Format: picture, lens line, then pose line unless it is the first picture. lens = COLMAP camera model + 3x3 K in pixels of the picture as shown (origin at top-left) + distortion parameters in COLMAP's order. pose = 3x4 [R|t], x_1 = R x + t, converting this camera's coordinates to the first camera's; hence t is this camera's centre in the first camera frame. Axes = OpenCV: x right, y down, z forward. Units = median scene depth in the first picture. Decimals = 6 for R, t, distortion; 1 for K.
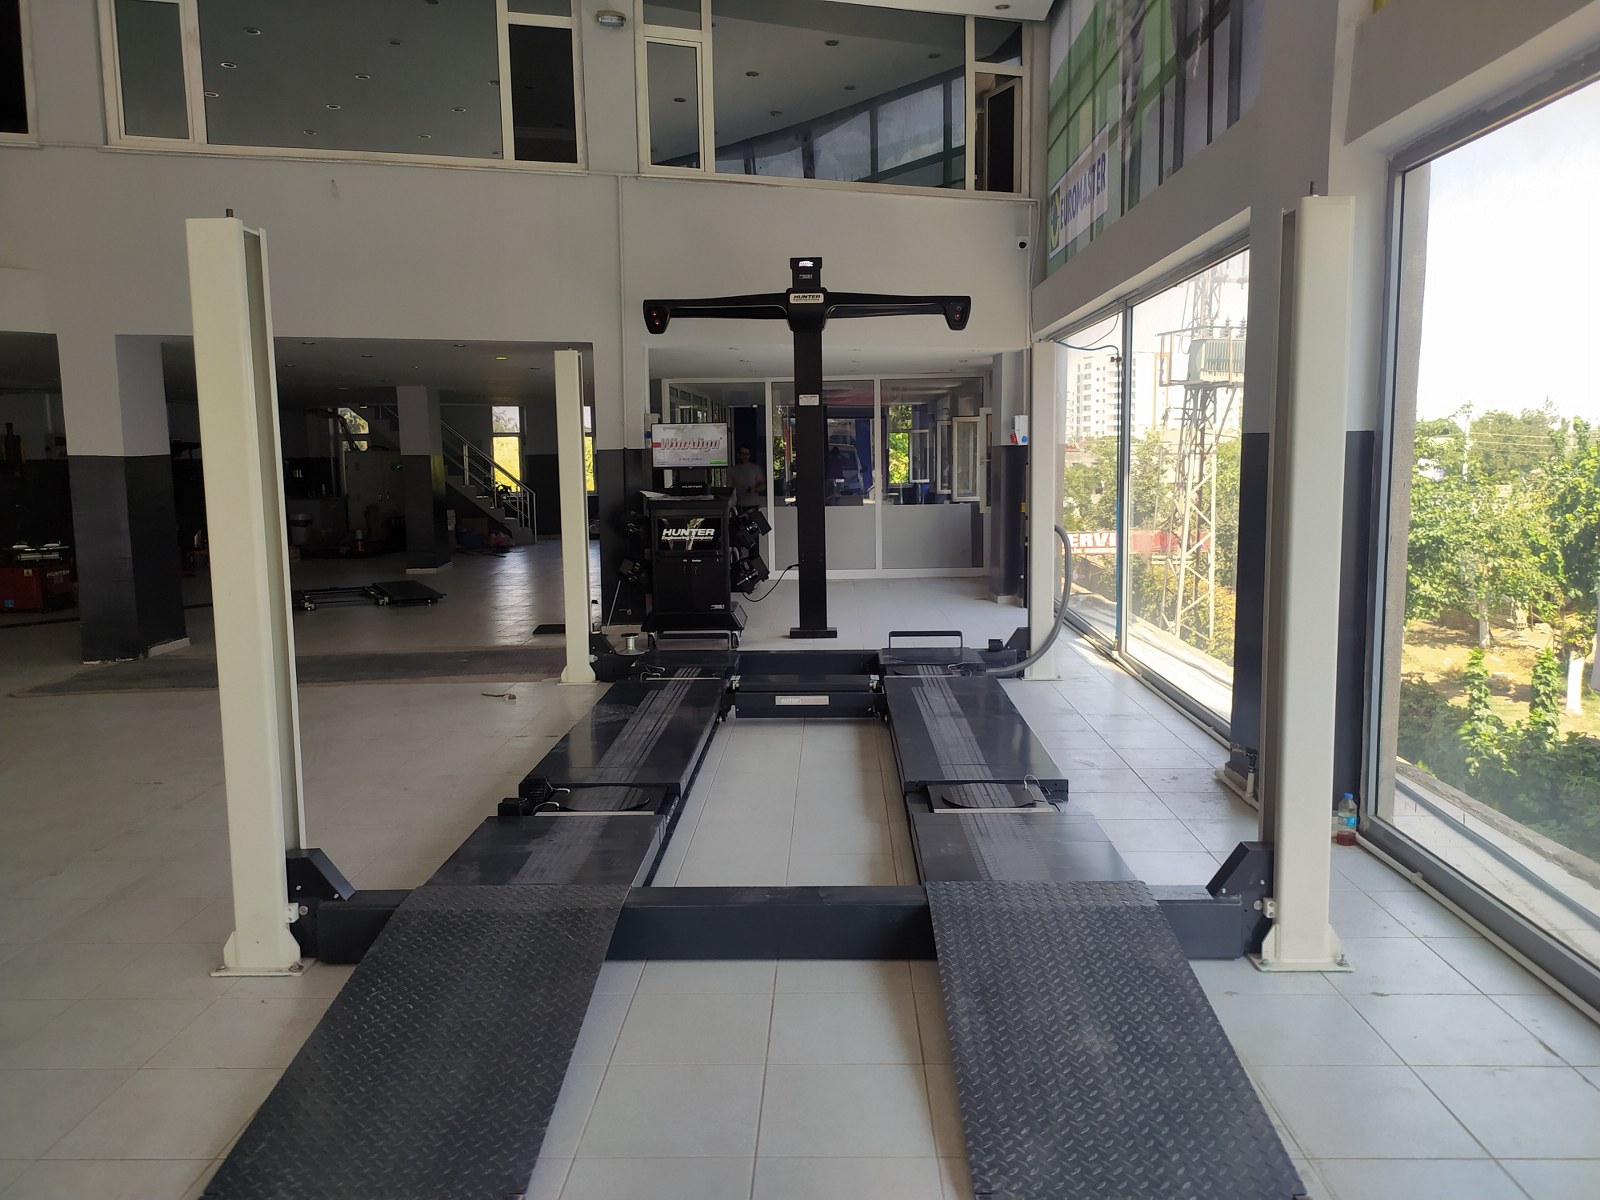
lens RADIAL K [[1216.0, 0, 795.5], [0, 1216.0, 596.7], [0, 0, 1]] dist [0.066206, -0.070841]
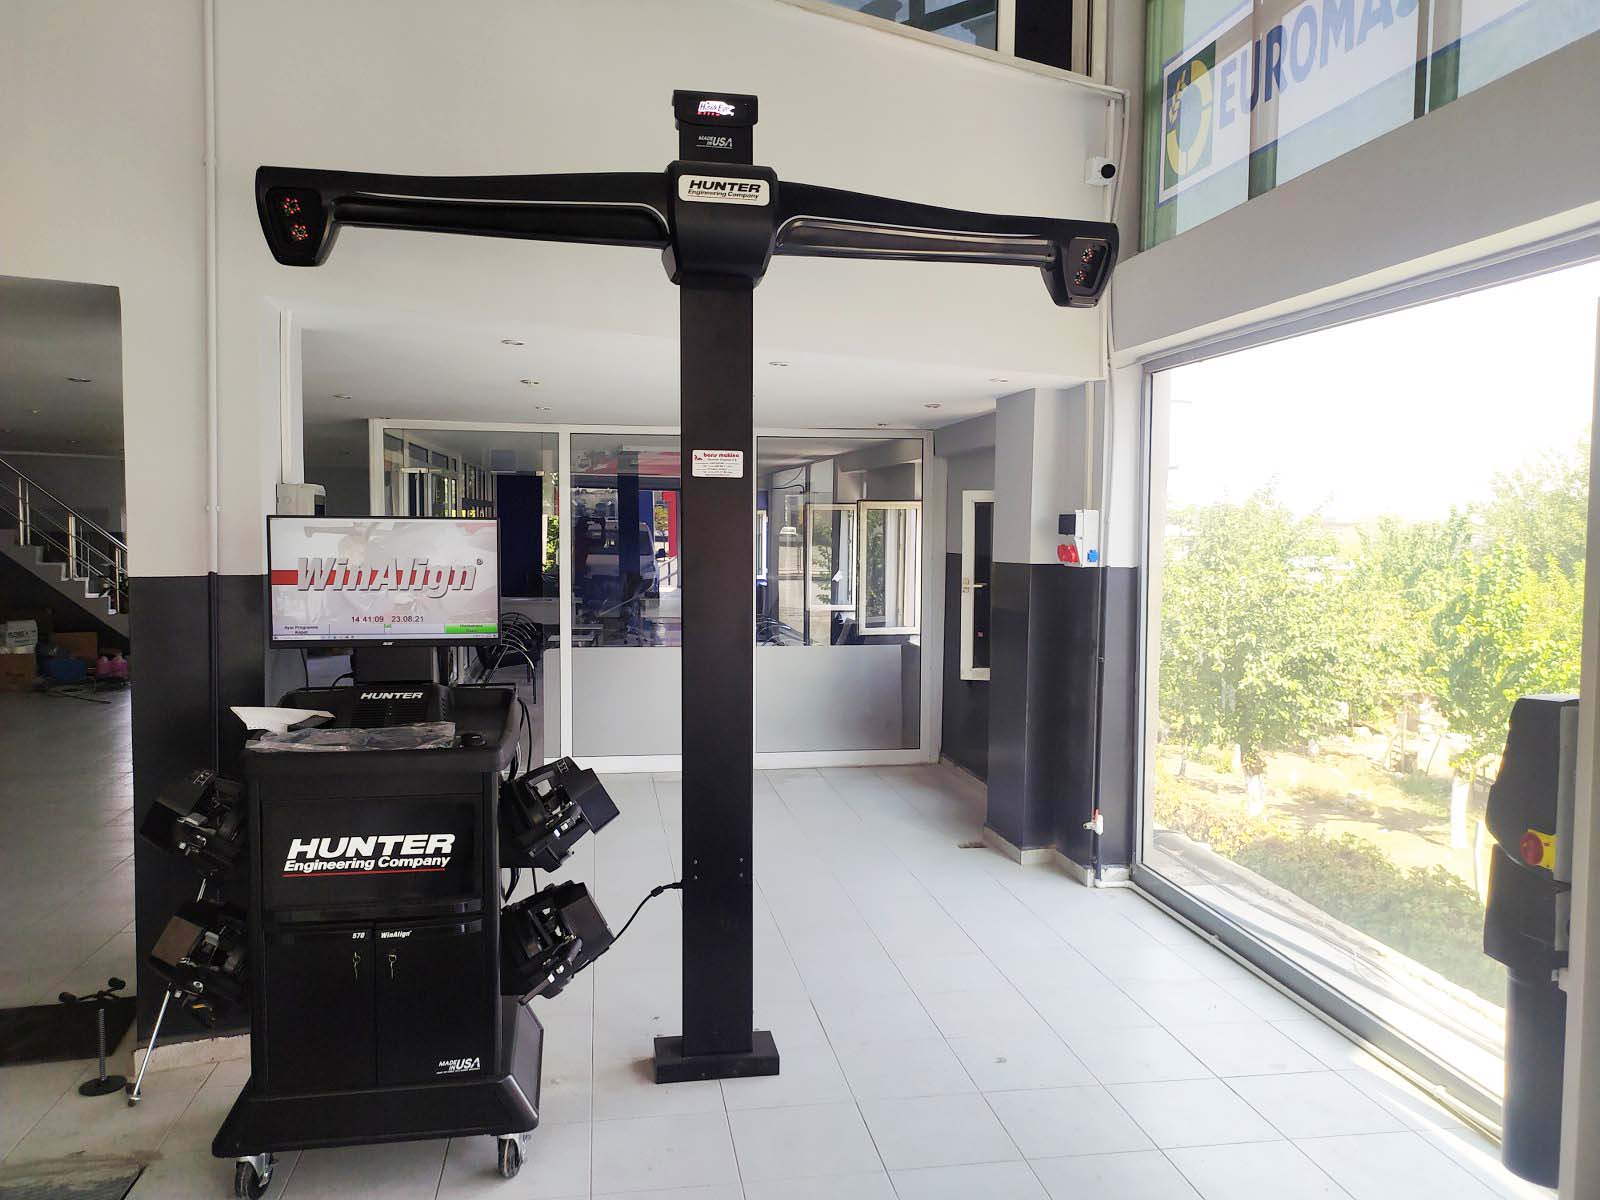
lens RADIAL K [[1216.0, 0, 791.8], [0, 1216.0, 597.8], [0, 0, 1]] dist [0.066206, -0.070841]
pose [[0.981416, 0.012749, 0.191469, -0.038287], [-0.001828, 0.998366, -0.057109, -0.095042], [-0.191884, 0.055698, 0.979836, 0.608025]]
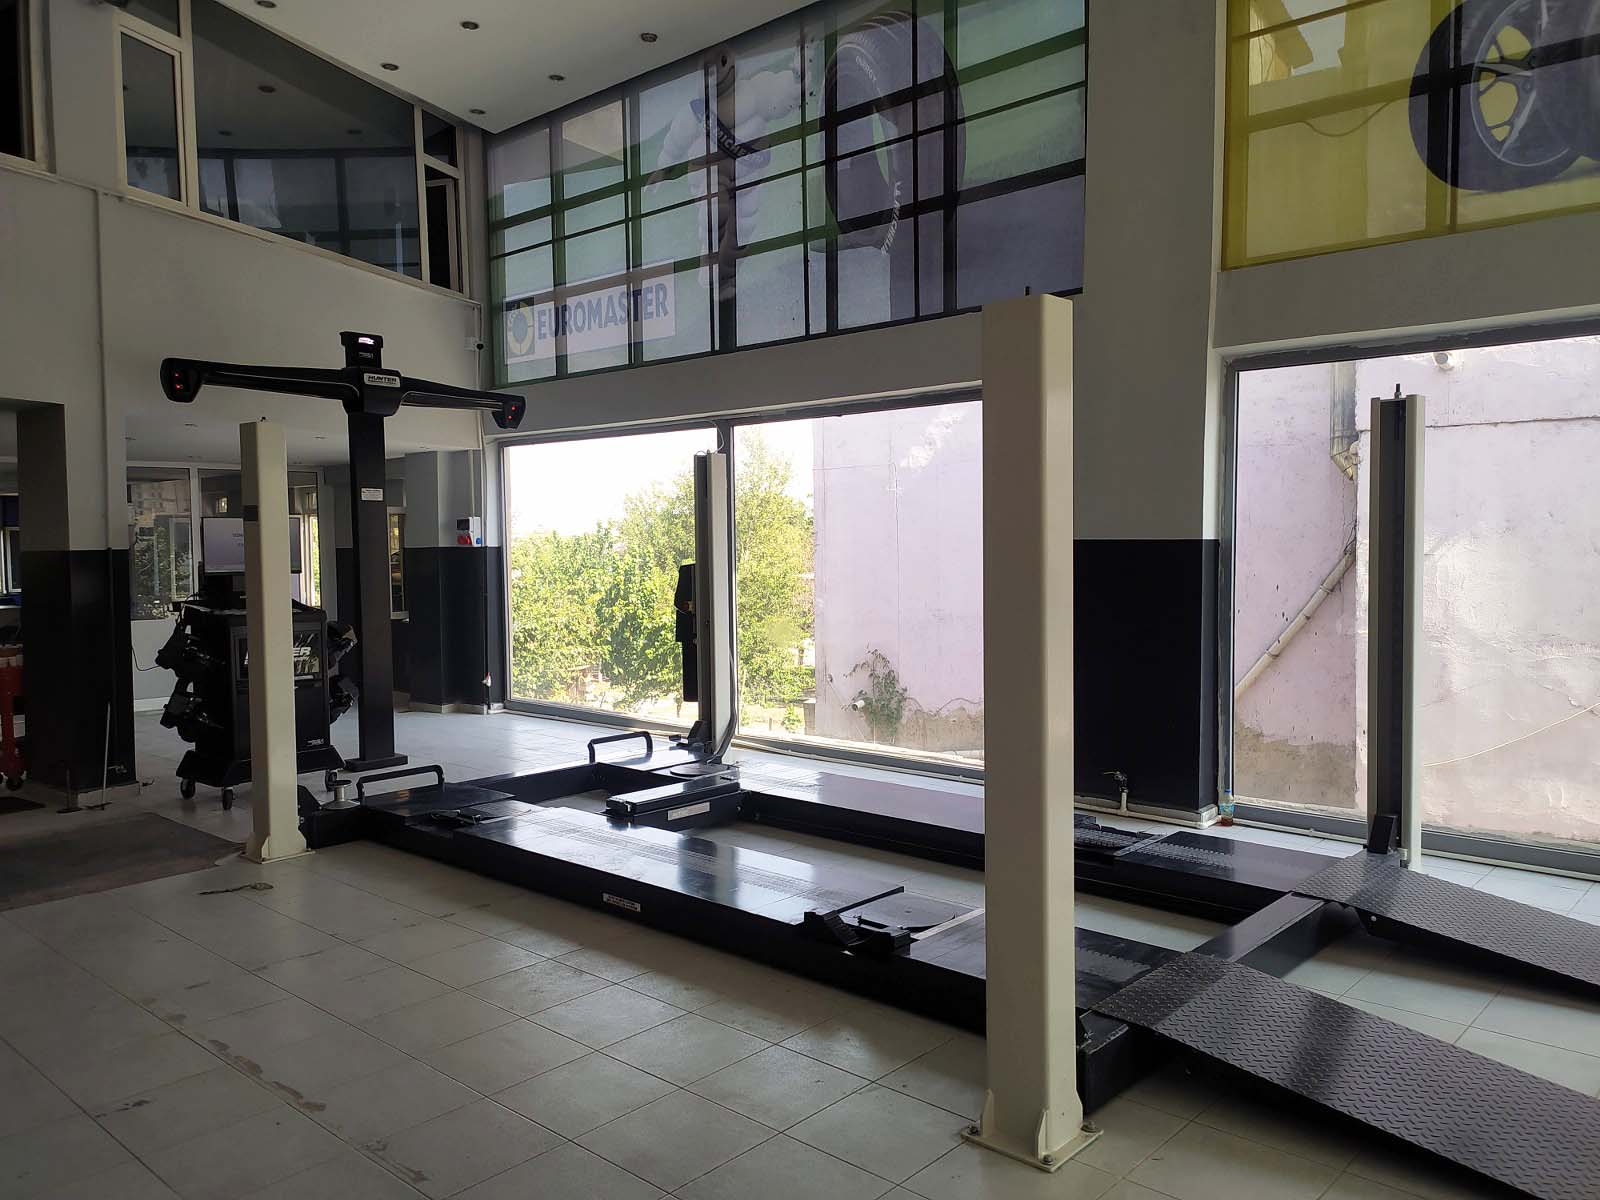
lens RADIAL K [[1216.0, 0, 809.4], [0, 1216.0, 593.7], [0, 0, 1]] dist [0.066206, -0.070841]
pose [[0.649799, -0.024499, 0.759711, -0.443838], [0.089530, 0.994990, -0.044490, -0.022990], [-0.754815, 0.096927, 0.648737, 0.197674]]
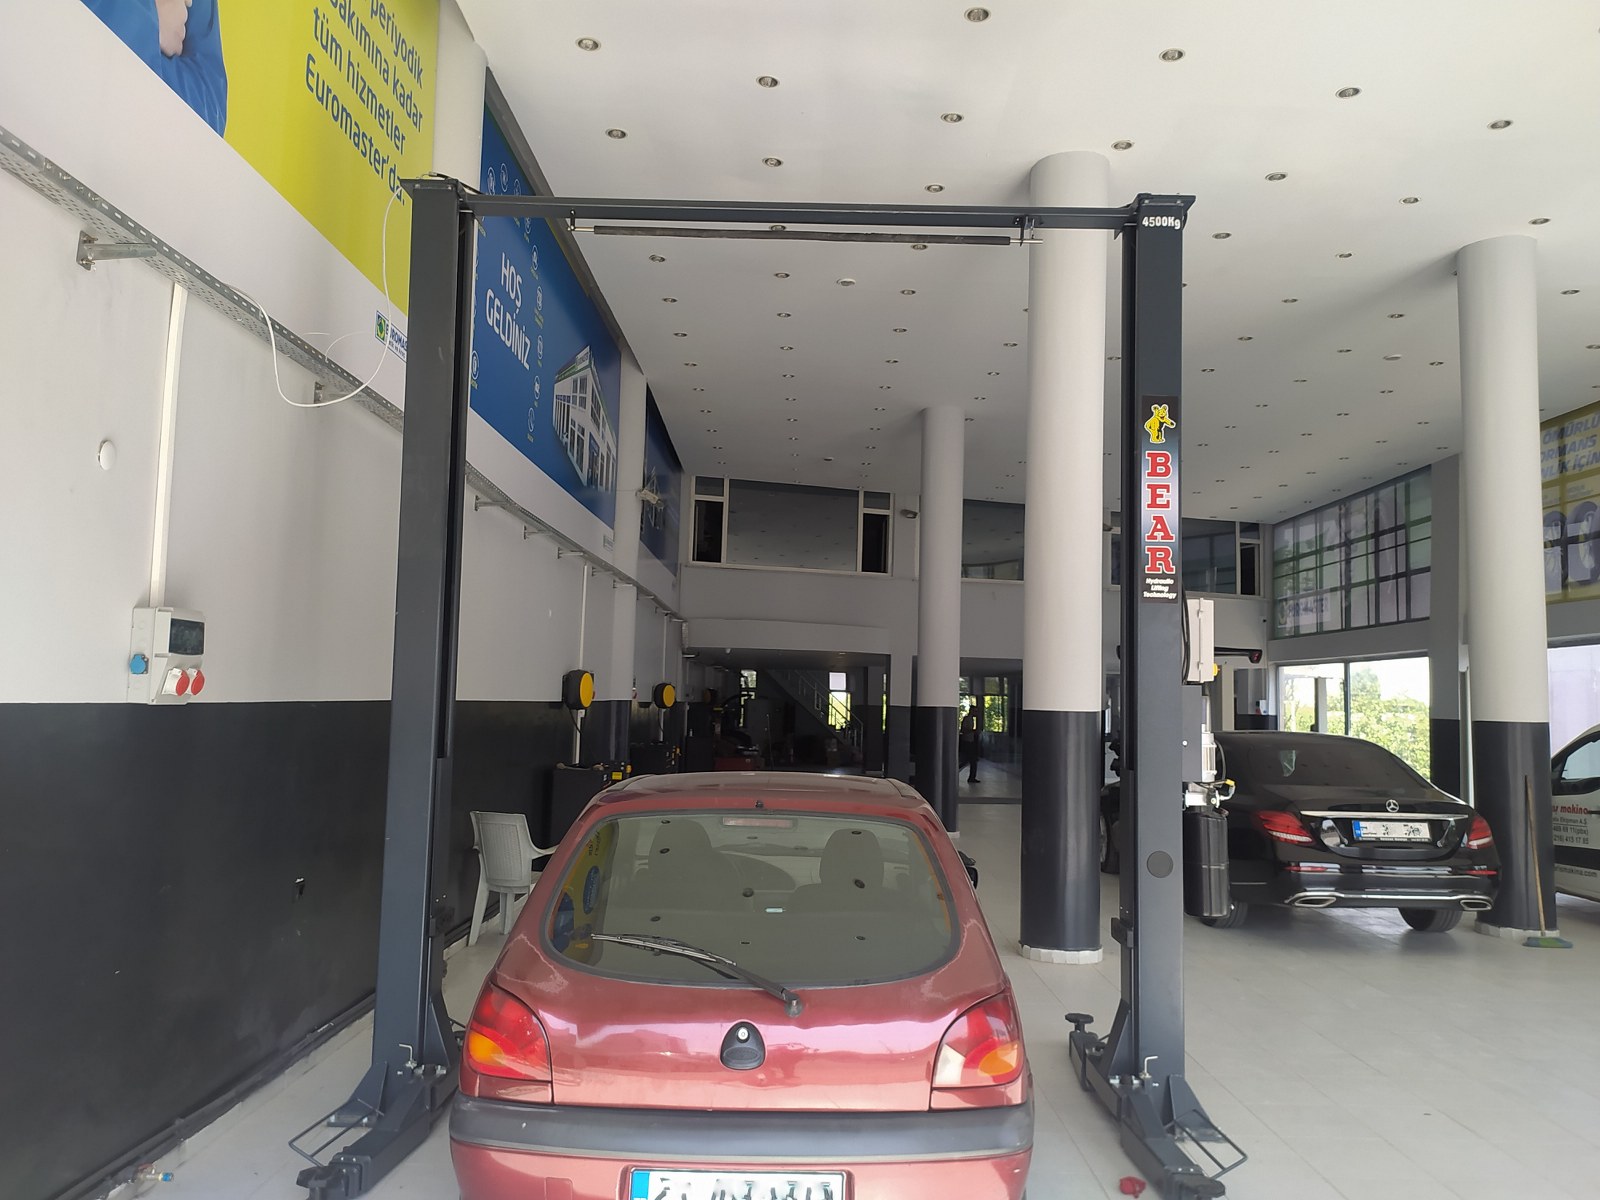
lens RADIAL K [[1216.0, 0, 806.1], [0, 1216.0, 614.6], [0, 0, 1]] dist [0.066206, -0.070841]
pose [[0.998719, 0.039574, 0.031544, -0.752847], [-0.032929, 0.981474, -0.188747, 0.143332], [-0.038429, 0.187466, 0.981519, -1.176215]]
